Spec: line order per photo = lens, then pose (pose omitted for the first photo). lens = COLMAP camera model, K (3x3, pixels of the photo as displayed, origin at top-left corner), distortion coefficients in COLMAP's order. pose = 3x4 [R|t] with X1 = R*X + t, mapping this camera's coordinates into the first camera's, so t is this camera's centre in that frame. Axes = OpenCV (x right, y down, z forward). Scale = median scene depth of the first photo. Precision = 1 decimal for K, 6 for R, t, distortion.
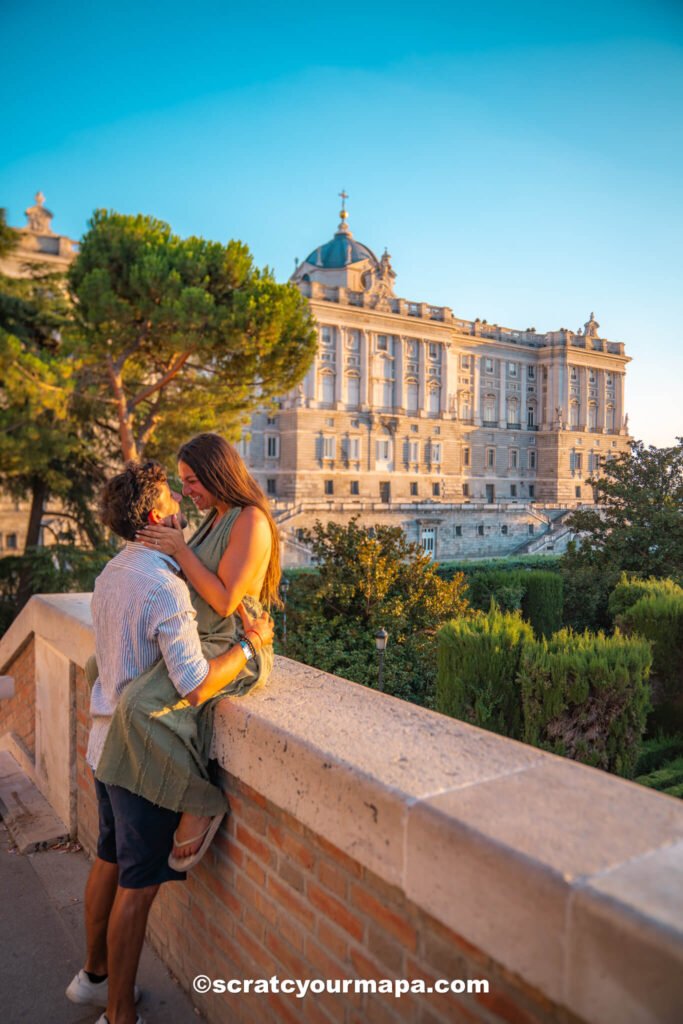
lens RADIAL K [[767.0, 0, 347.5], [0, 767.0, 515.4], [0, 0, 1]] dist [-0.084900, 0.020182]
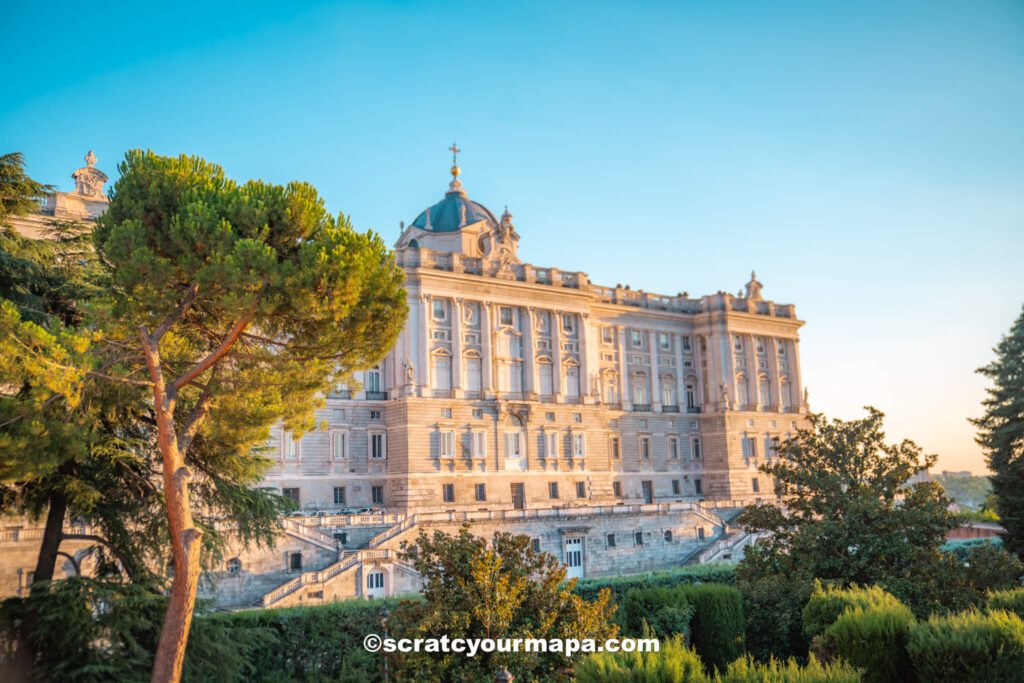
lens RADIAL K [[927.0, 0, 504.6], [0, 927.0, 343.0], [0, 0, 1]] dist [-0.016576, 0.000000]
pose [[0.998574, -0.038193, 0.037294, 0.004446], [0.044770, 0.979695, -0.195433, 0.002023], [-0.029073, 0.196824, 0.980008, 0.007765]]
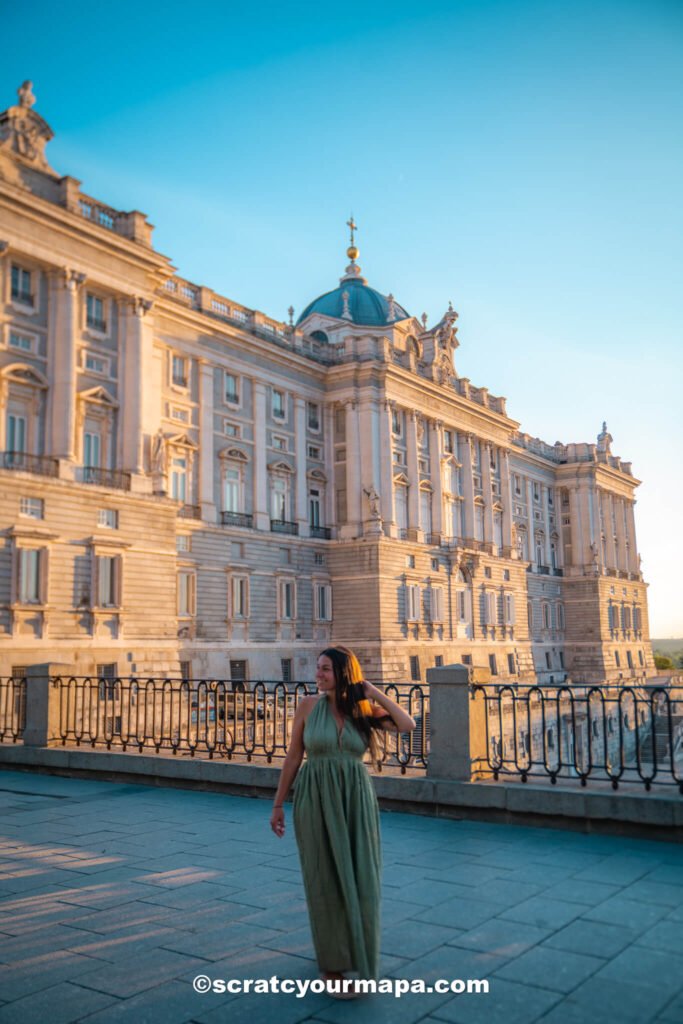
lens RADIAL K [[927.0, 0, 343.7], [0, 927.0, 515.4], [0, 0, 1]] dist [-0.016576, 0.000000]
pose [[0.931009, 0.023581, 0.364235, -0.352304], [0.042689, 0.984028, -0.172822, -0.032375], [-0.362492, 0.176447, 0.915131, 0.340396]]
